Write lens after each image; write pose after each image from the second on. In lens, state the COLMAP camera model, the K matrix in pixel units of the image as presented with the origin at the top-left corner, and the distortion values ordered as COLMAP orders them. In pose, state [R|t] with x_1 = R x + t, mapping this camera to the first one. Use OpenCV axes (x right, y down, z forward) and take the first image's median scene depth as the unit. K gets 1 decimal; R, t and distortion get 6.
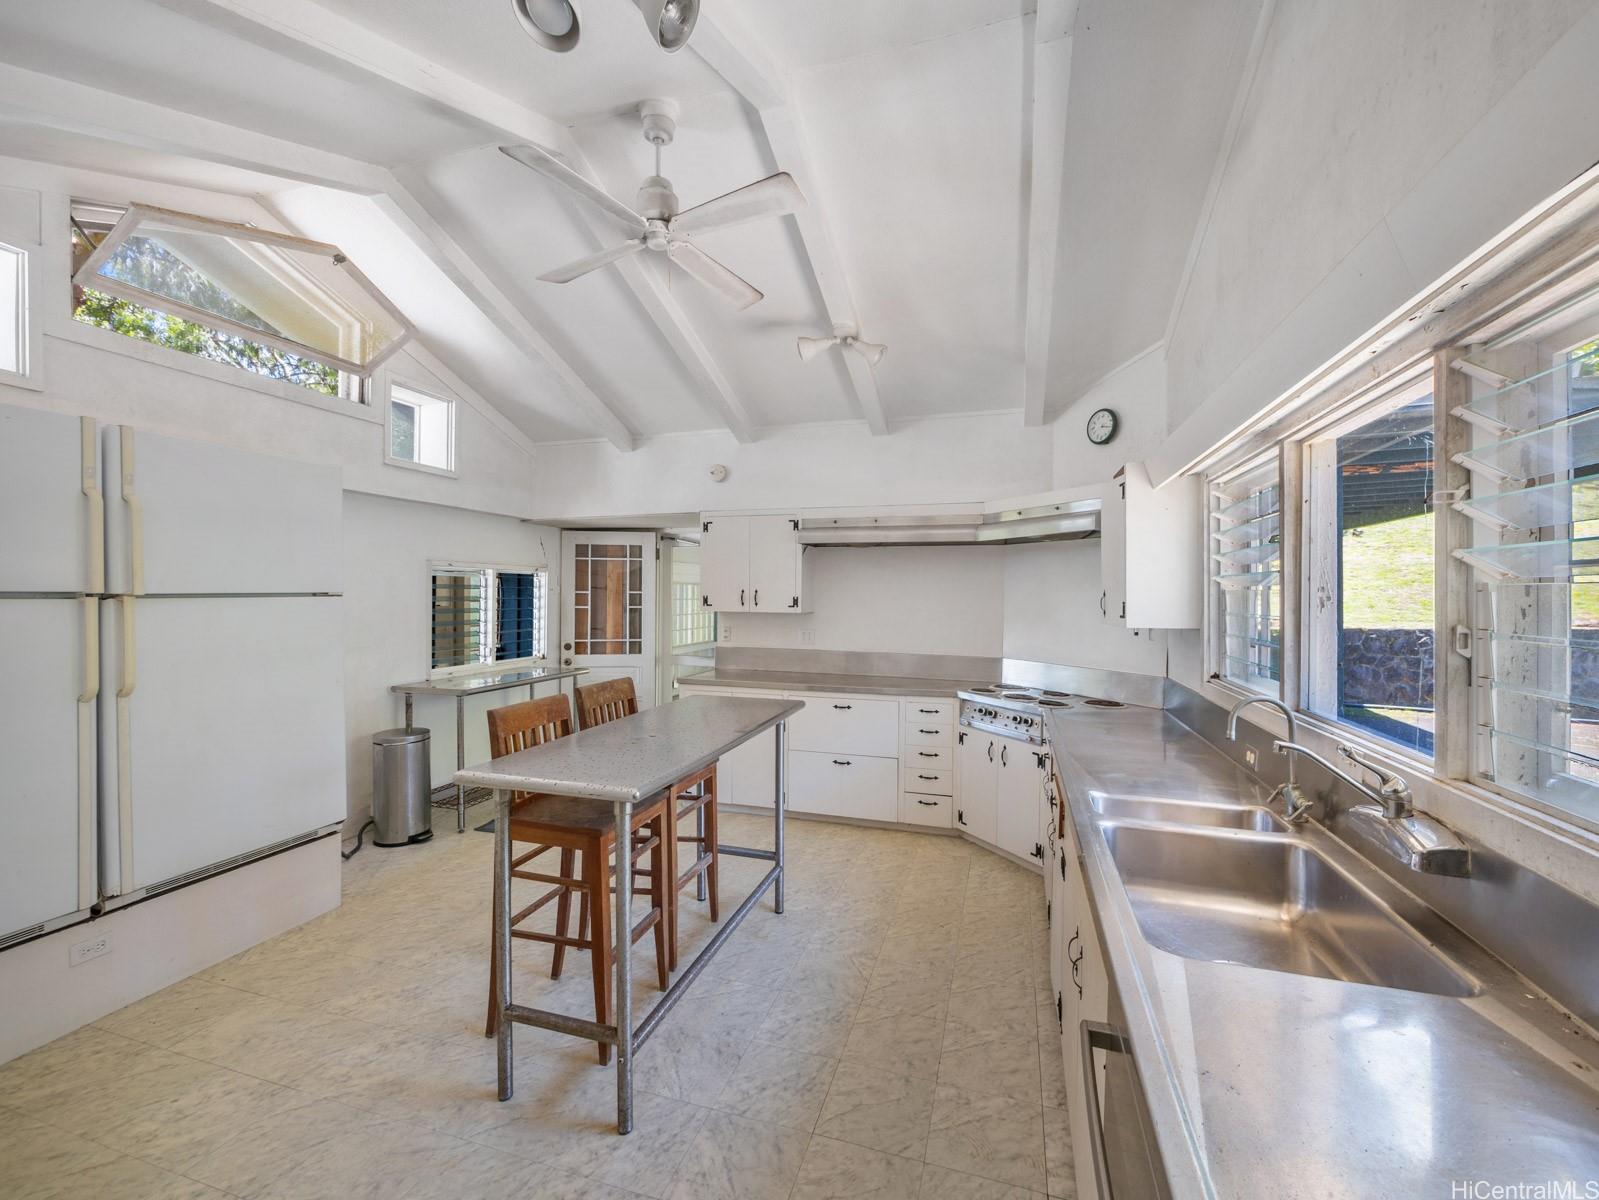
lens RADIAL K [[663.8, 0, 802.0], [0, 663.8, 599.2], [0, 0, 1]] dist [-0.003717, 0.000022]
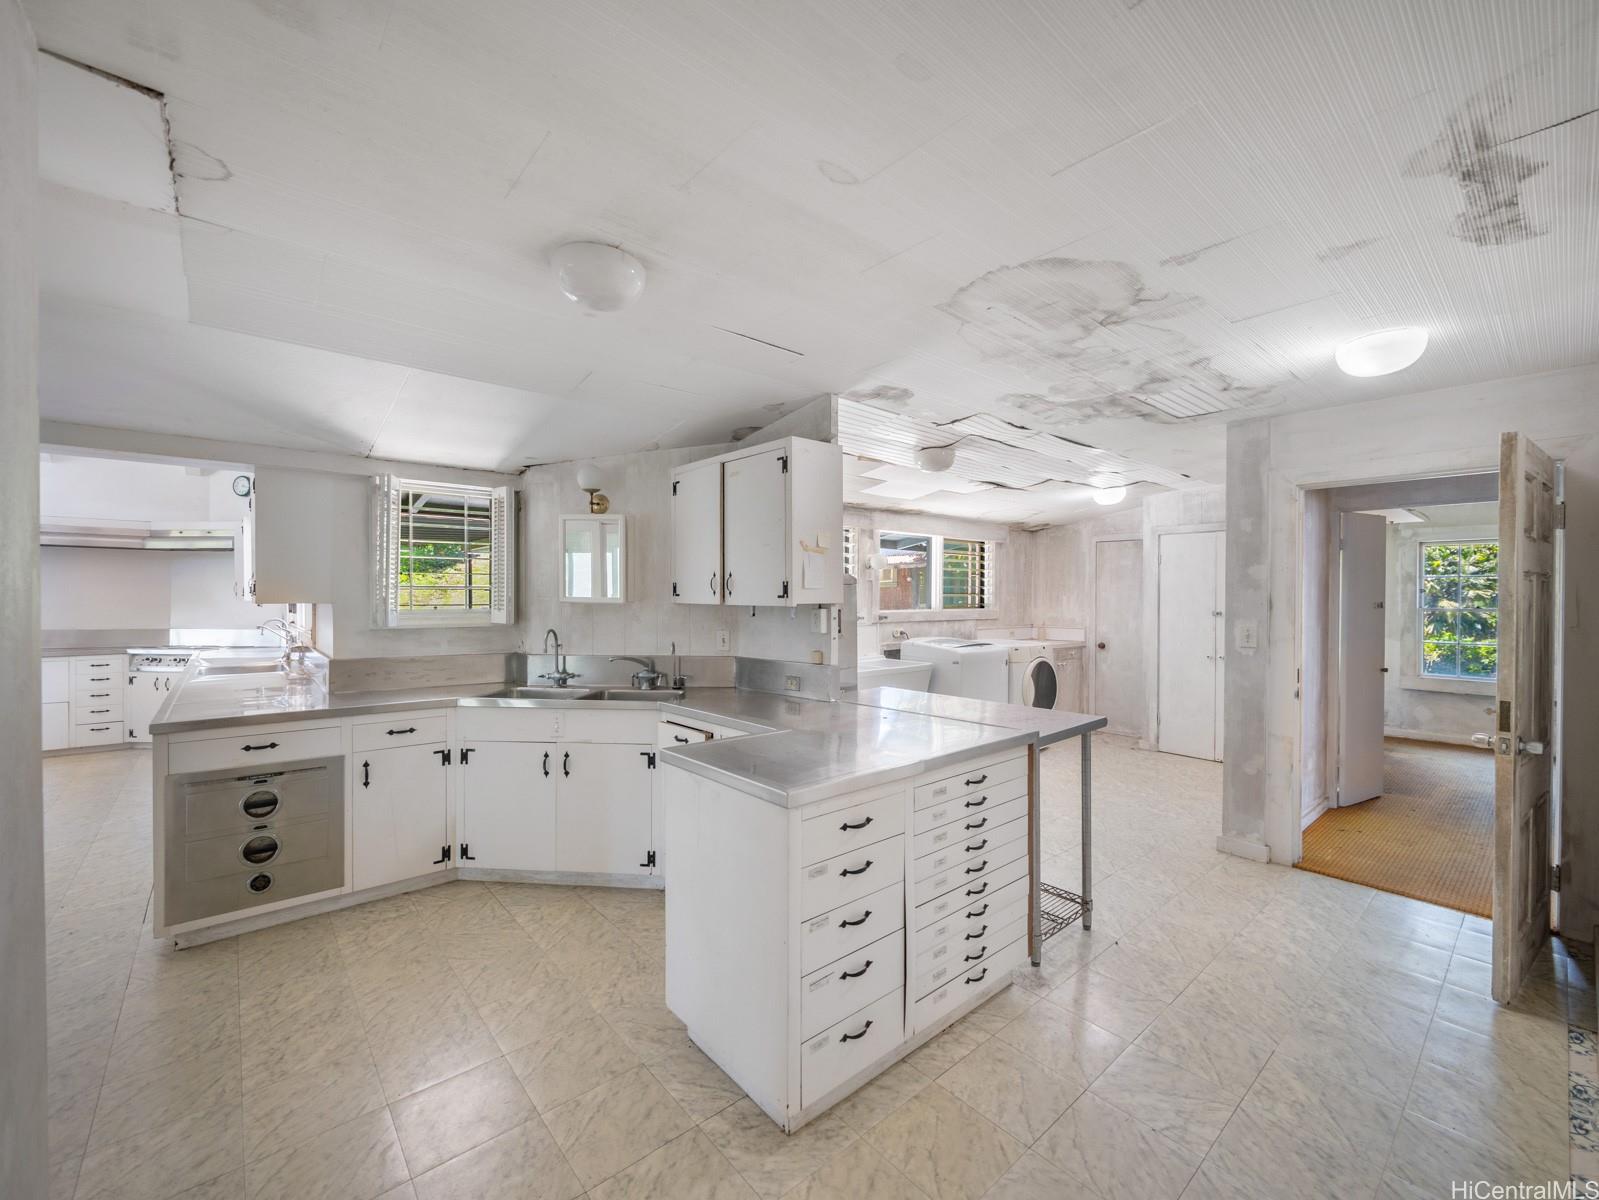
lens RADIAL K [[663.8, 0, 804.3], [0, 663.8, 600.6], [0, 0, 1]] dist [-0.003717, 0.000022]
pose [[0.521085, -0.009643, 0.853450, -0.239263], [0.004449, 0.999953, 0.008582, 0.022409], [-0.853493, -0.000675, 0.521103, -1.070384]]
